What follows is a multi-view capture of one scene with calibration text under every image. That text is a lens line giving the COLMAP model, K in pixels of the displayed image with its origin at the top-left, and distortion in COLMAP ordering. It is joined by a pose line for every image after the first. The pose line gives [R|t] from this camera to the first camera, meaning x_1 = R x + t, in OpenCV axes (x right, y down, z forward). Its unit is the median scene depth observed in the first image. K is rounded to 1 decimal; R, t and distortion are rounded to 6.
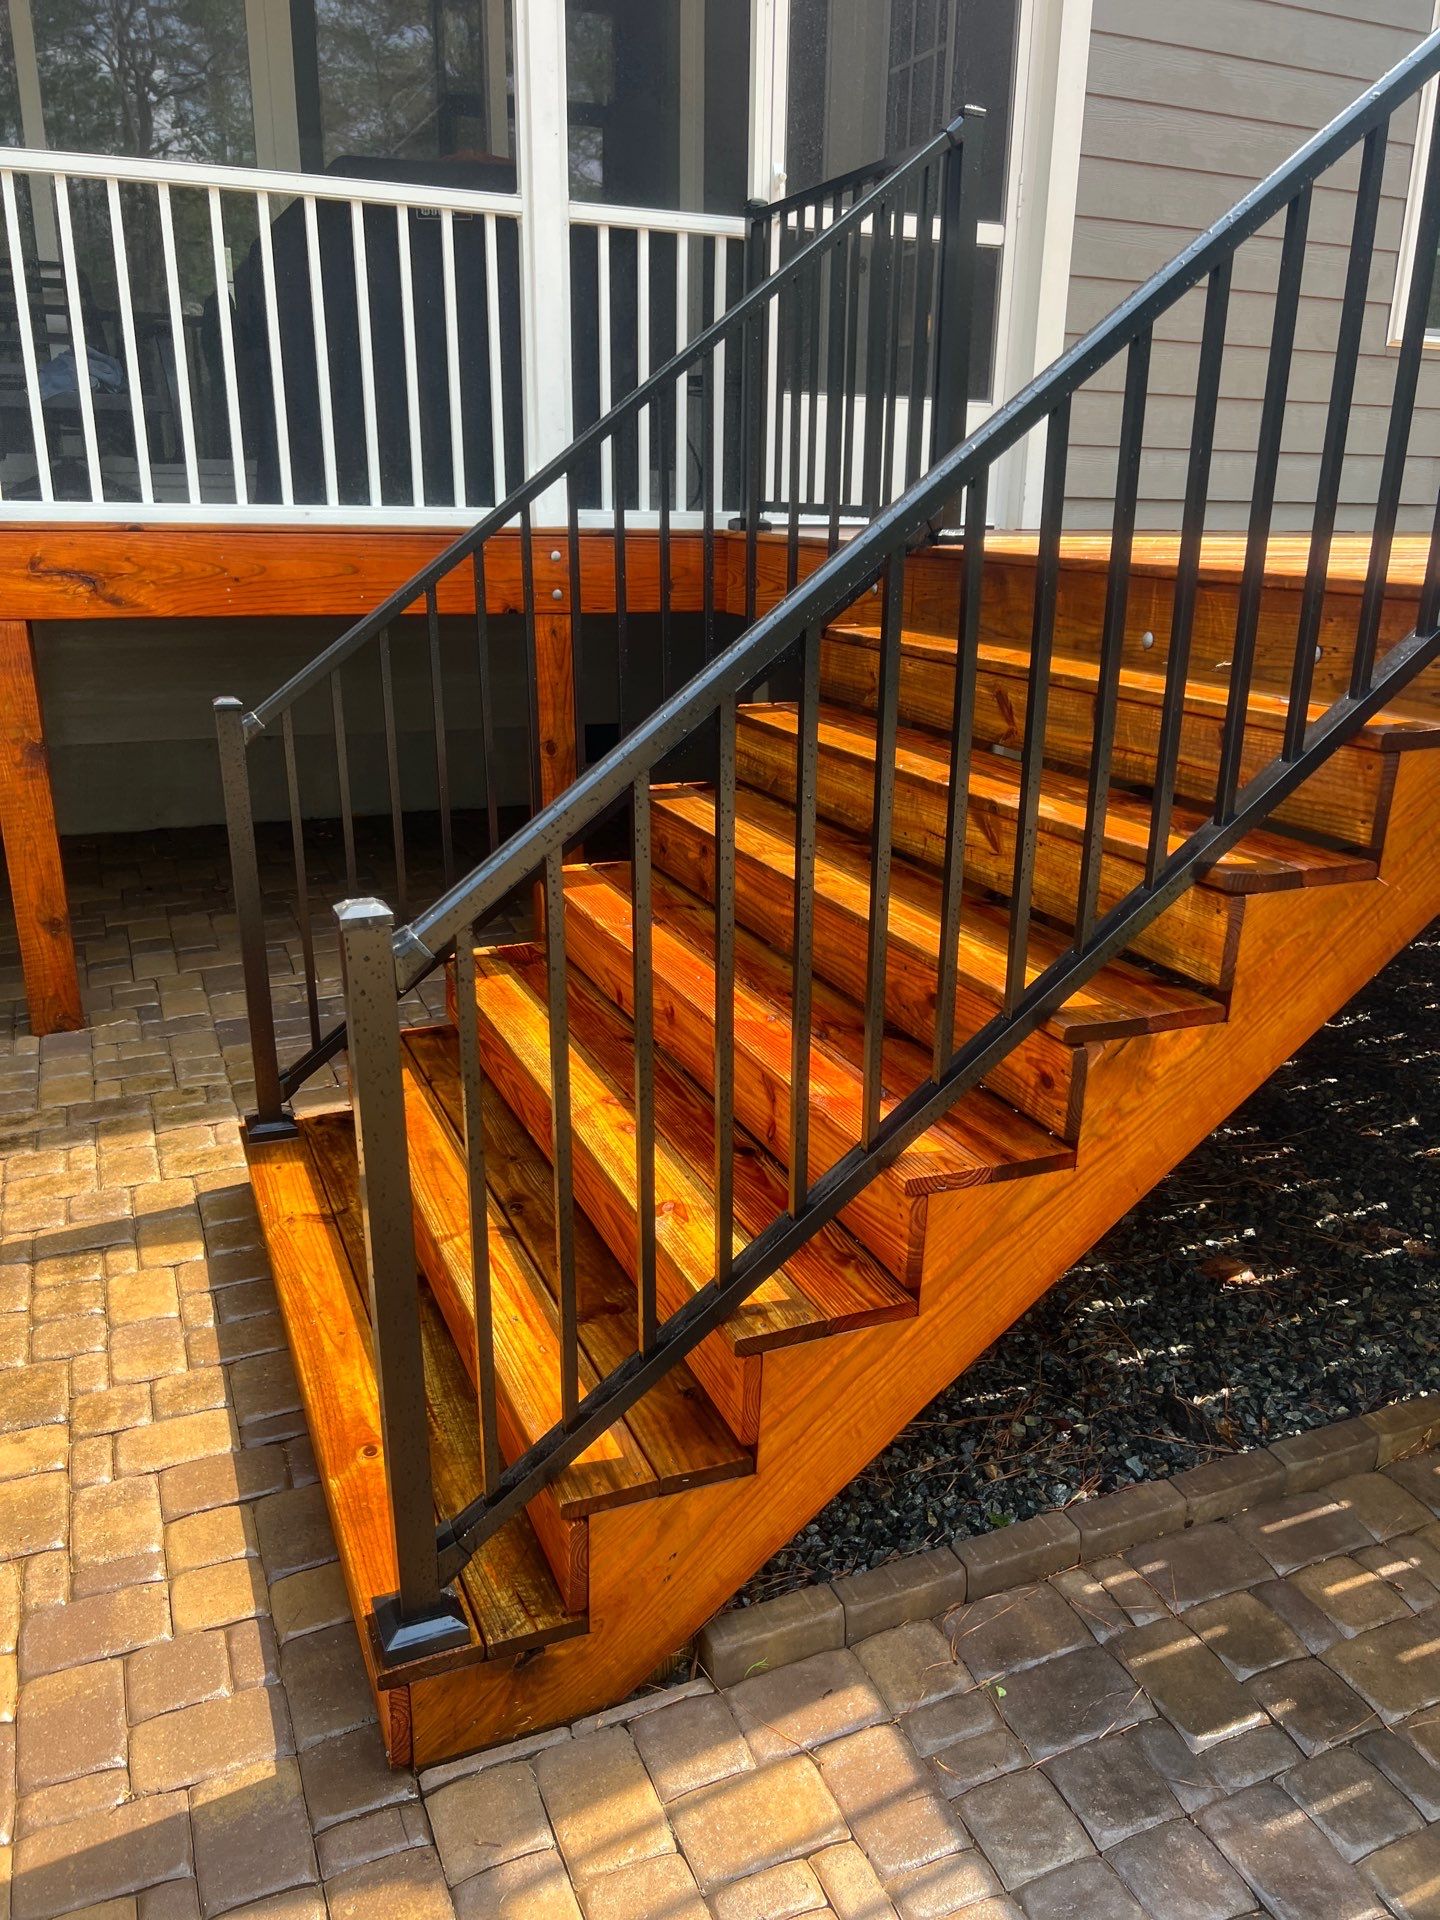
lens RADIAL K [[1407.8, 0, 727.4], [0, 1407.8, 970.1], [0, 0, 1]] dist [0.000616, -0.003748]
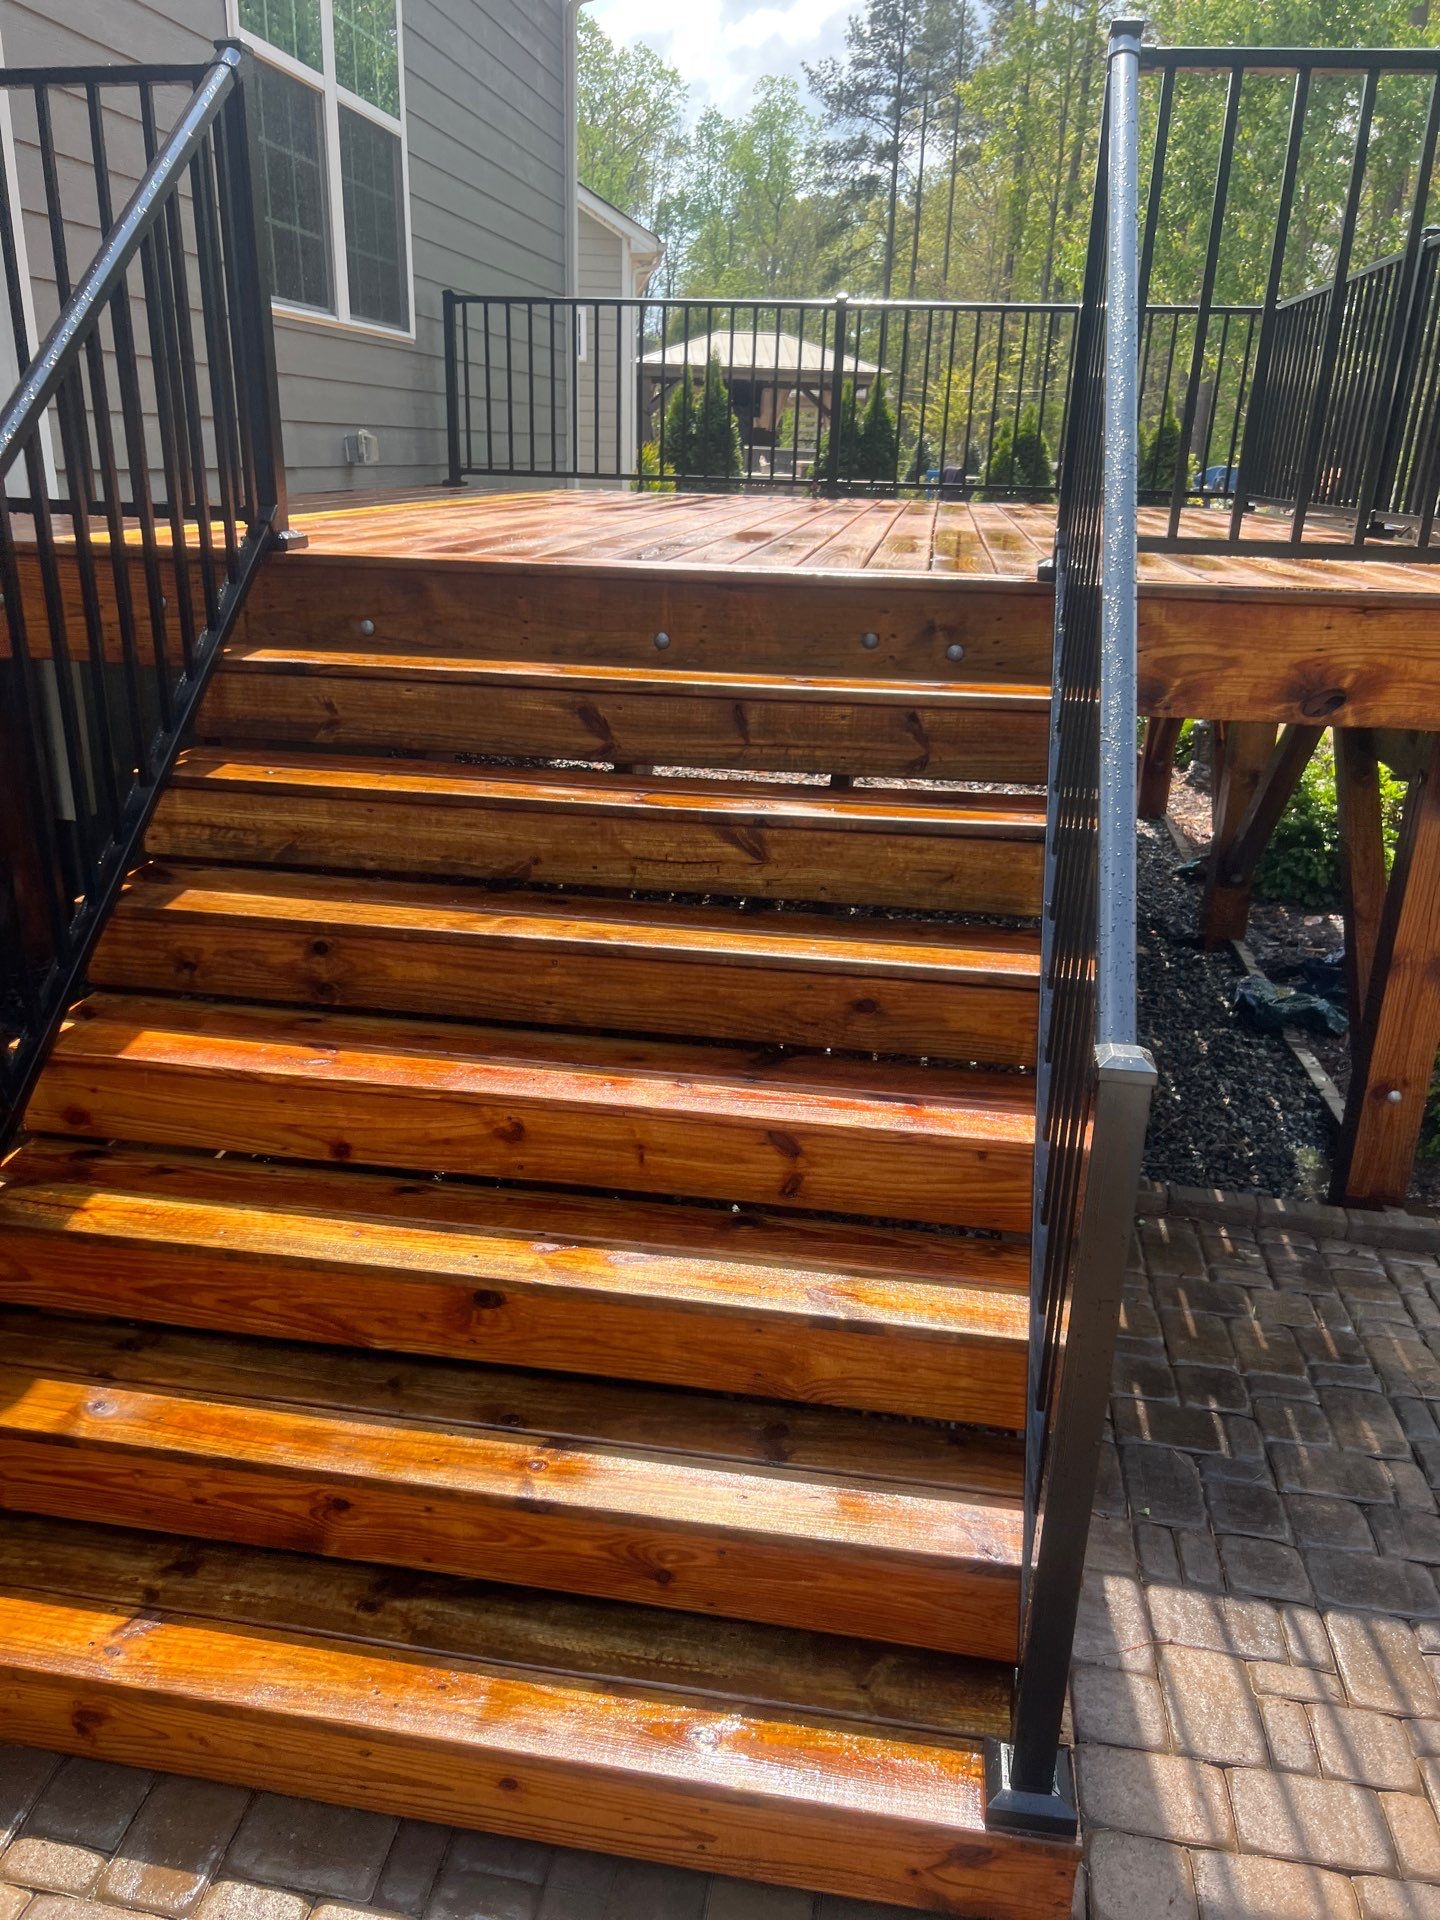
lens RADIAL K [[1407.8, 0, 714.8], [0, 1407.8, 965.4], [0, 0, 1]] dist [0.000616, -0.003748]
pose [[0.549618, -0.285173, 0.785237, -0.588263], [0.247973, 0.953262, 0.172629, -0.174757], [-0.797765, 0.099838, 0.594645, 0.360717]]
